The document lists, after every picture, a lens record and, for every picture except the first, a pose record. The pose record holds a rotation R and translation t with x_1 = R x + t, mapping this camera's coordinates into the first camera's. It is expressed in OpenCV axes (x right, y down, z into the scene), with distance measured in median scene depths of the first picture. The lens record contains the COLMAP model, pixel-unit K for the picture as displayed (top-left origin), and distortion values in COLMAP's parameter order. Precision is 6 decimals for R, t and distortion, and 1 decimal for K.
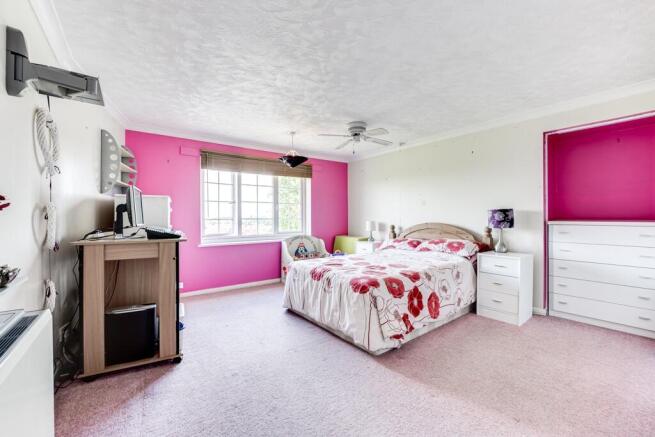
lens RADIAL K [[270.2, 0, 326.8], [0, 270.2, 220.8], [0, 0, 1]] dist [-0.011294, 0.002205]
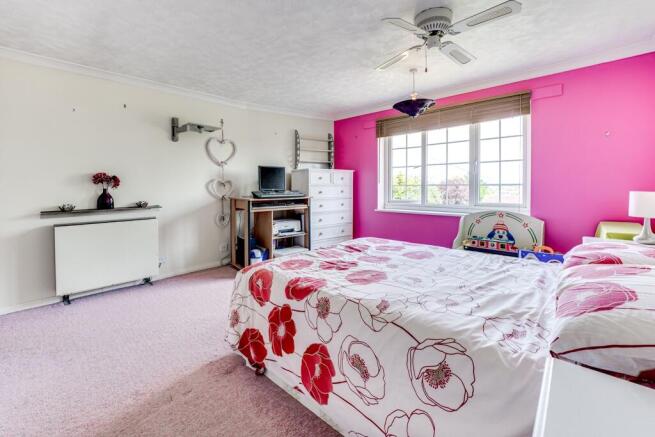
lens RADIAL K [[270.2, 0, 313.0], [0, 270.2, 184.9], [0, 0, 1]] dist [-0.011294, 0.002205]
pose [[0.151639, -0.000759, -0.988436, 0.550805], [0.002273, 0.999997, -0.000420, -0.008908], [0.988433, -0.002183, 0.151640, 0.588343]]
